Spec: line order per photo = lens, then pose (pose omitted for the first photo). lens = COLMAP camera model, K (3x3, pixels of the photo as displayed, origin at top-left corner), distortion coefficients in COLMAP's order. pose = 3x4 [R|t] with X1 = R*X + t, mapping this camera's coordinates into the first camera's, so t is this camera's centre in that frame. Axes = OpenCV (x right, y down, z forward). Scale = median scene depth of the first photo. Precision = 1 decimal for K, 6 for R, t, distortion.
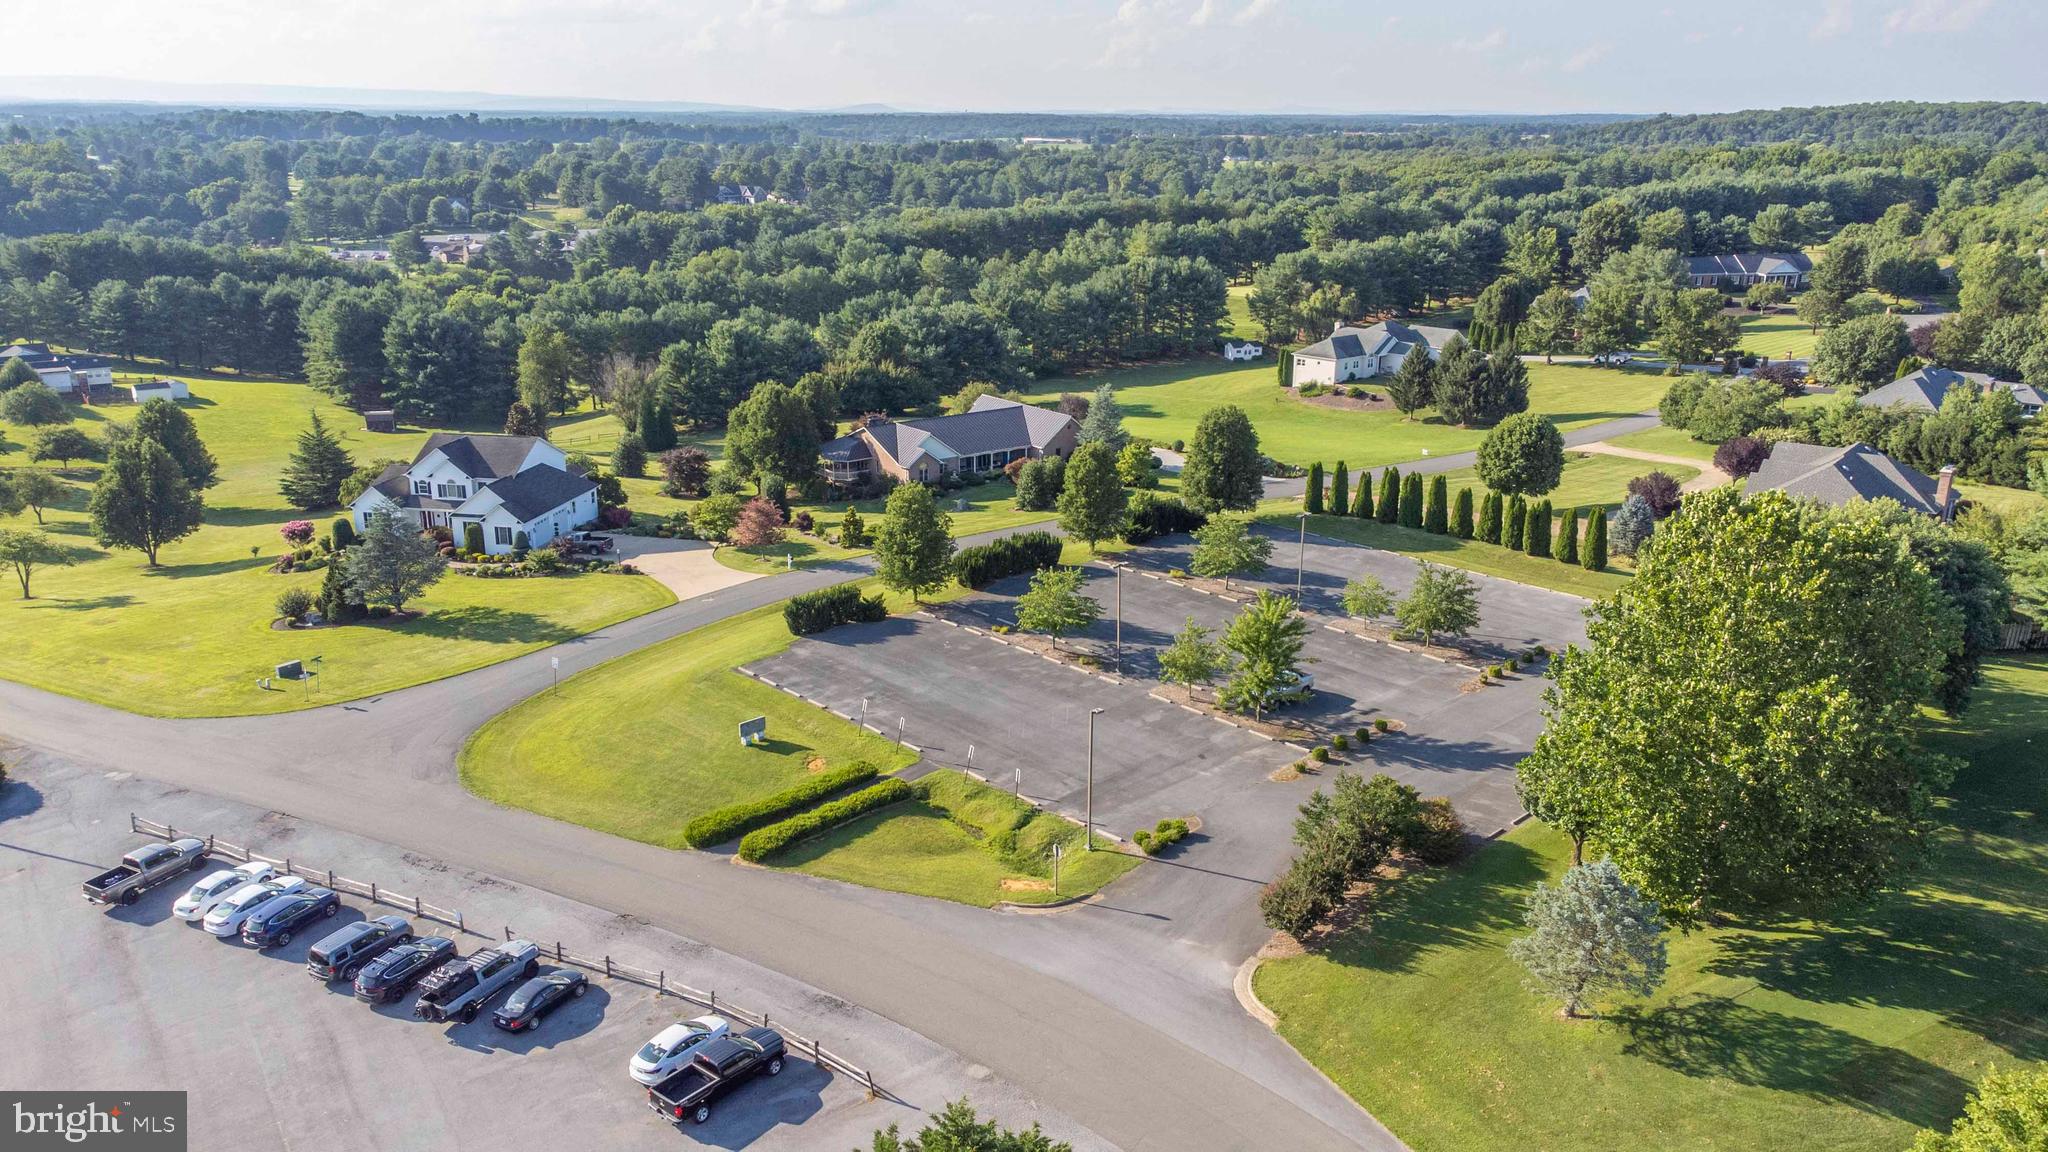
lens RADIAL K [[1512.2, 0, 1020.7], [0, 1512.2, 571.4], [0, 0, 1]] dist [0.030145, 0.027810]
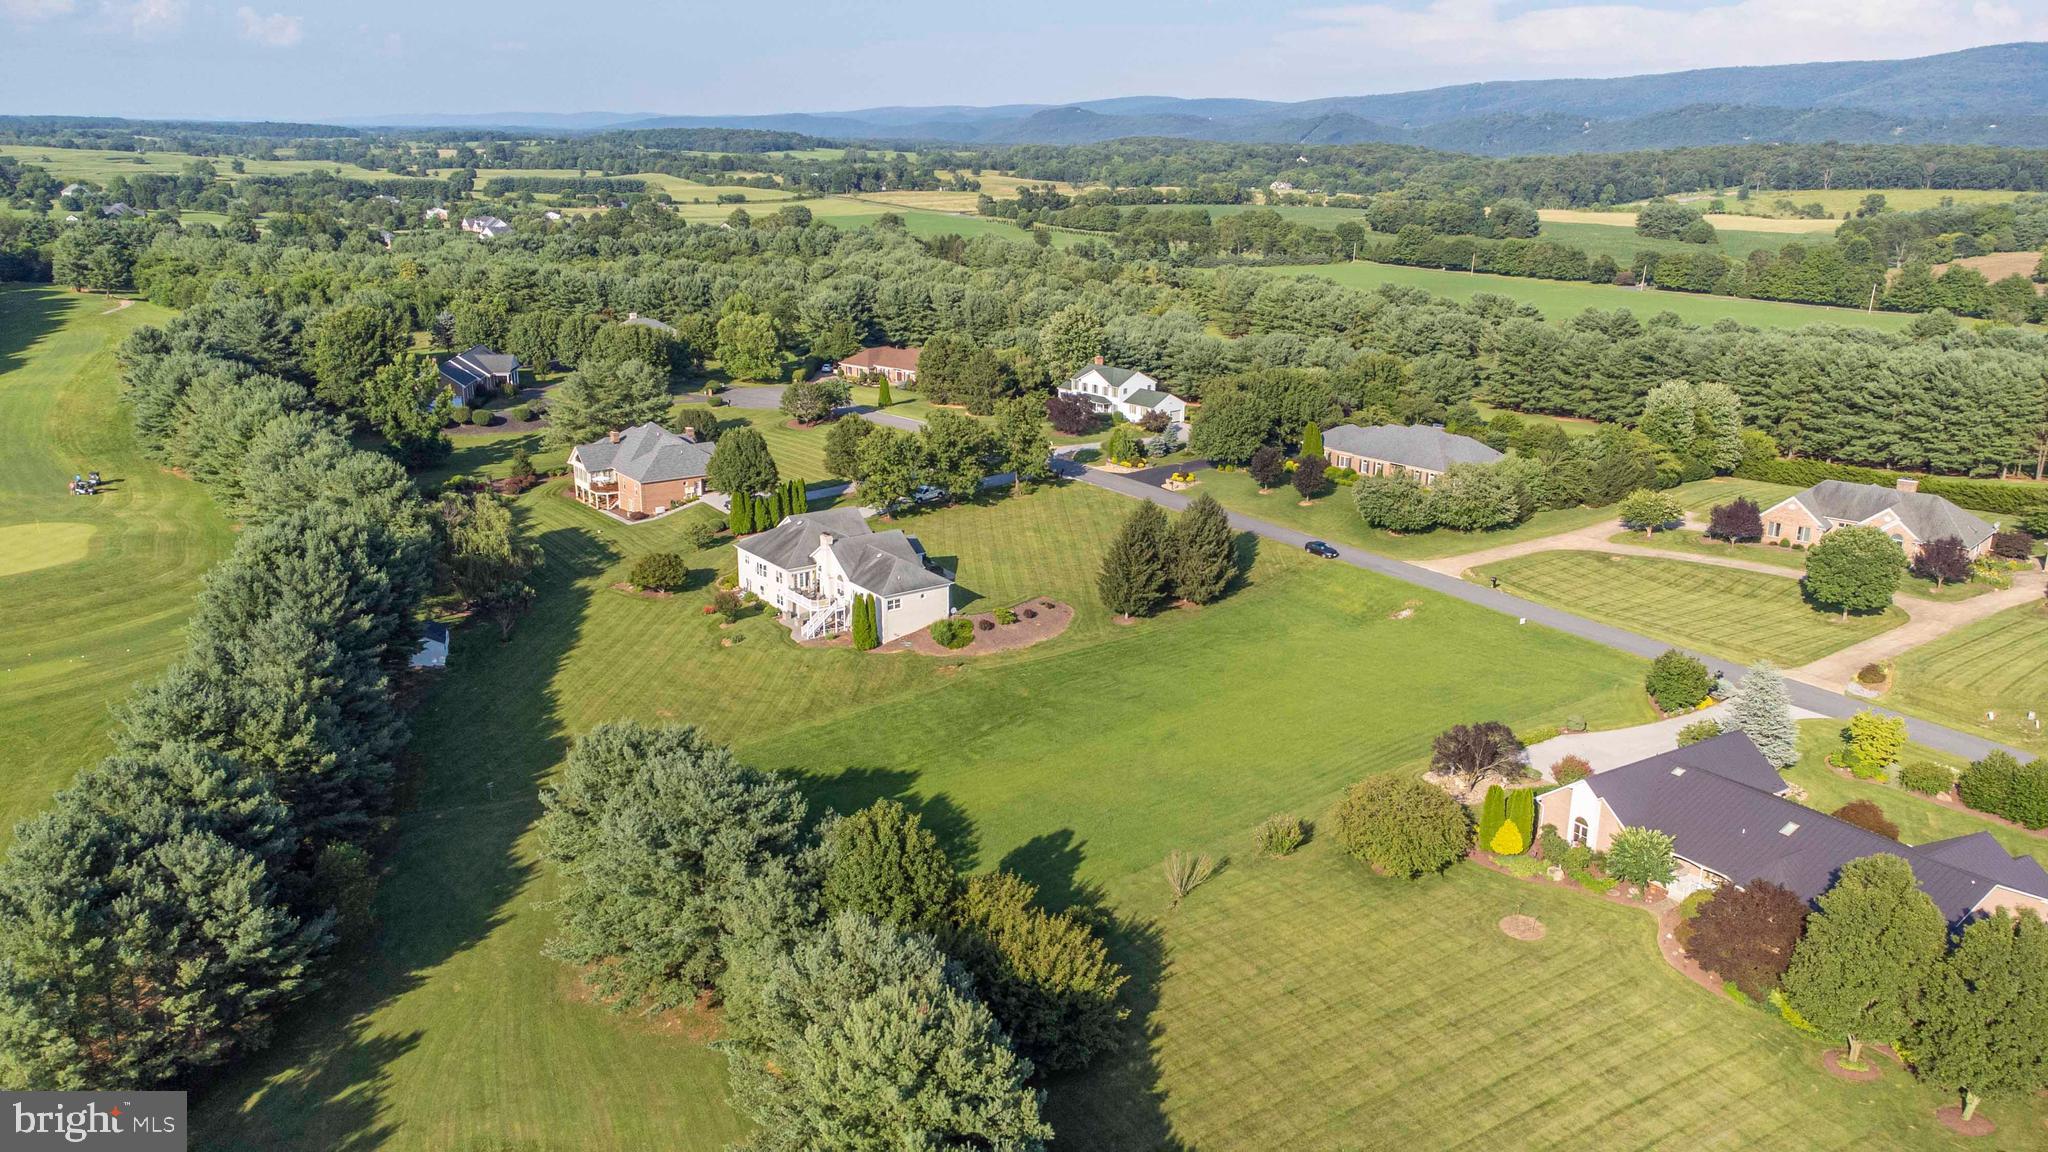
lens RADIAL K [[1512.2, 0, 1020.7], [0, 1512.2, 571.4], [0, 0, 1]] dist [0.030145, 0.027810]
pose [[0.071216, -0.278120, 0.957903, -0.315920], [0.276694, 0.928161, 0.248914, -0.218656], [-0.958316, 0.247319, 0.143054, 0.623457]]
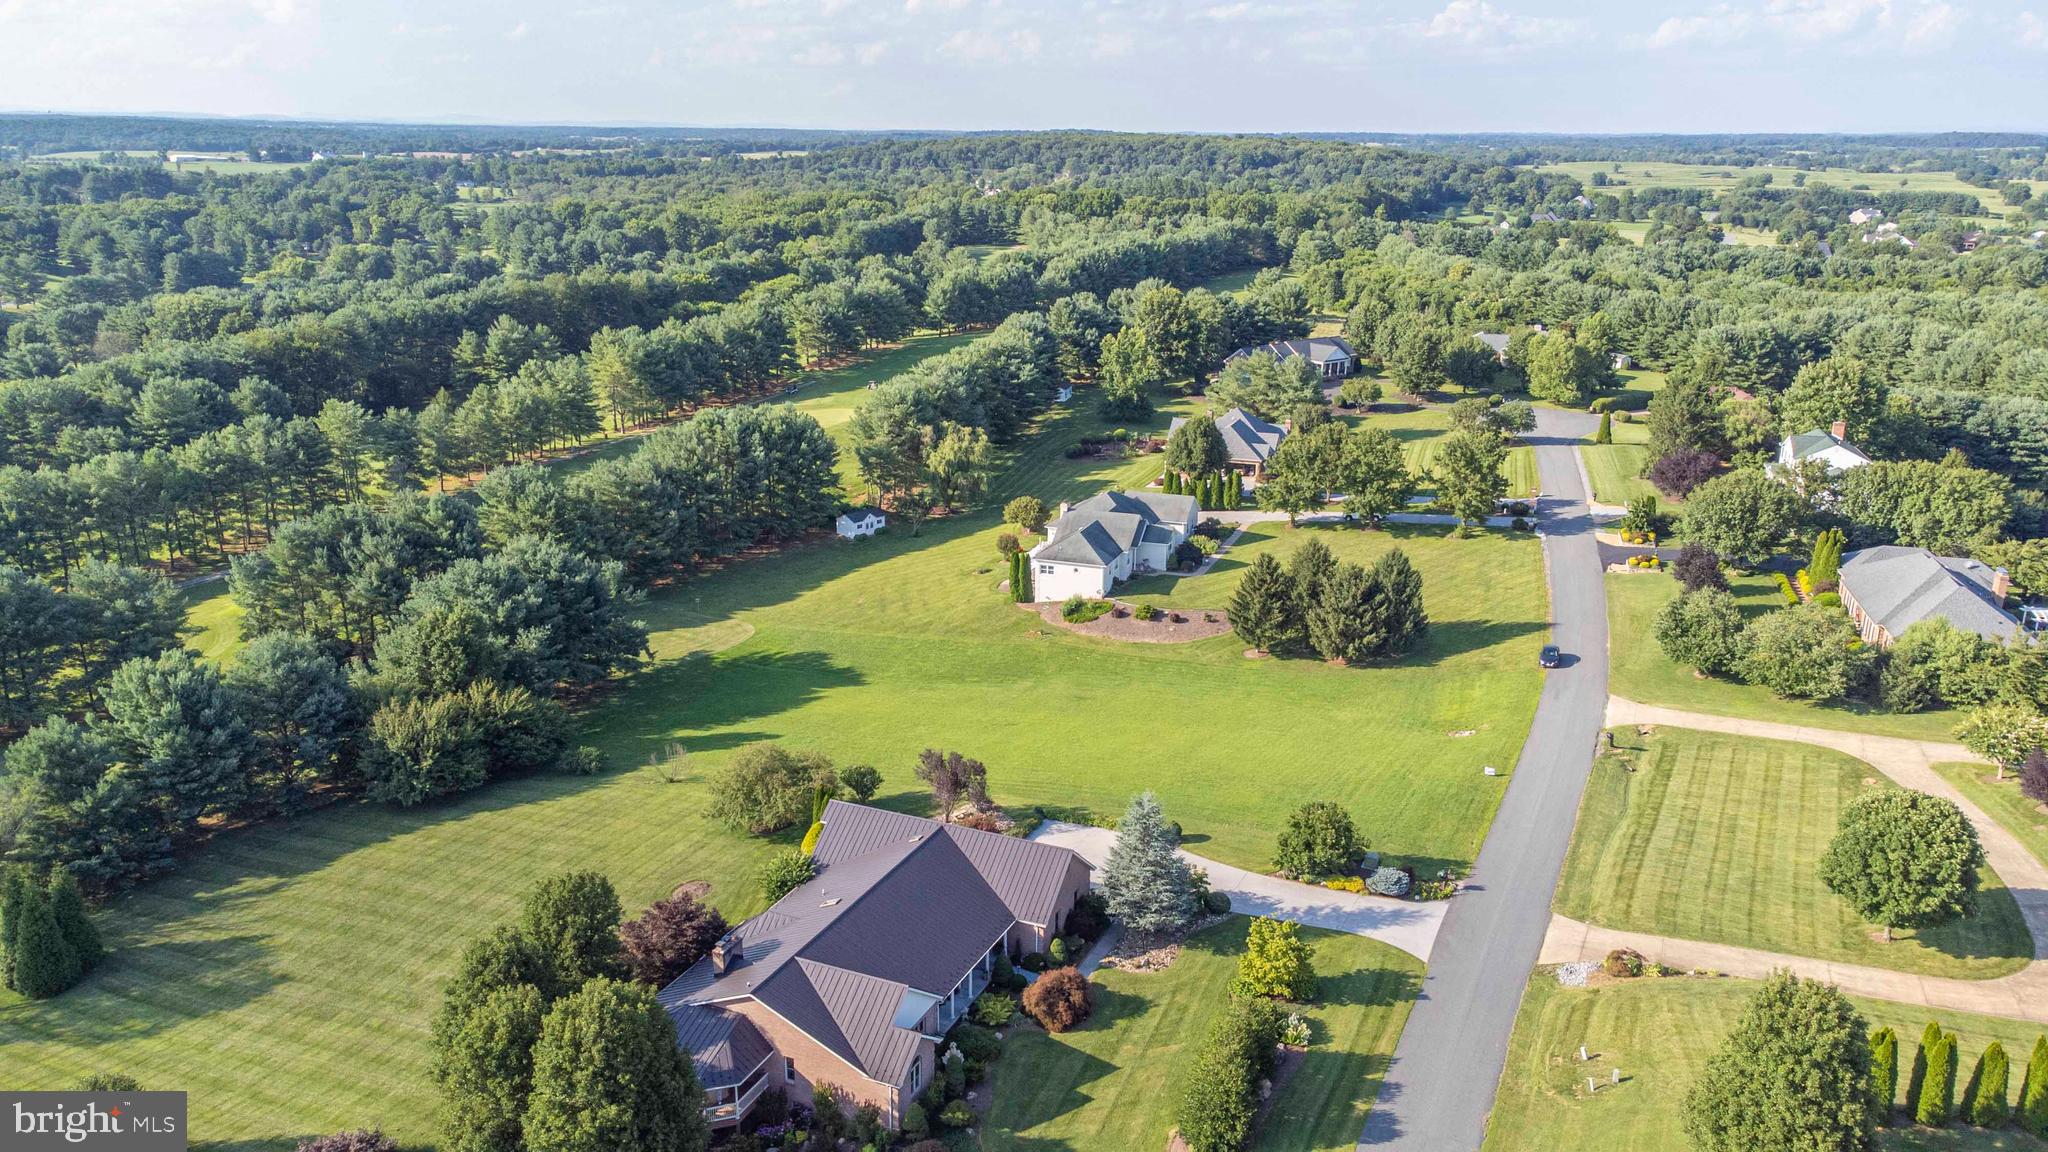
lens RADIAL K [[1512.2, 0, 1020.7], [0, 1512.2, 571.4], [0, 0, 1]] dist [0.030145, 0.027810]
pose [[0.872271, -0.132448, 0.470746, -0.120427], [0.135580, 0.990387, 0.027429, -0.116207], [-0.469853, 0.039898, 0.881842, 0.272296]]
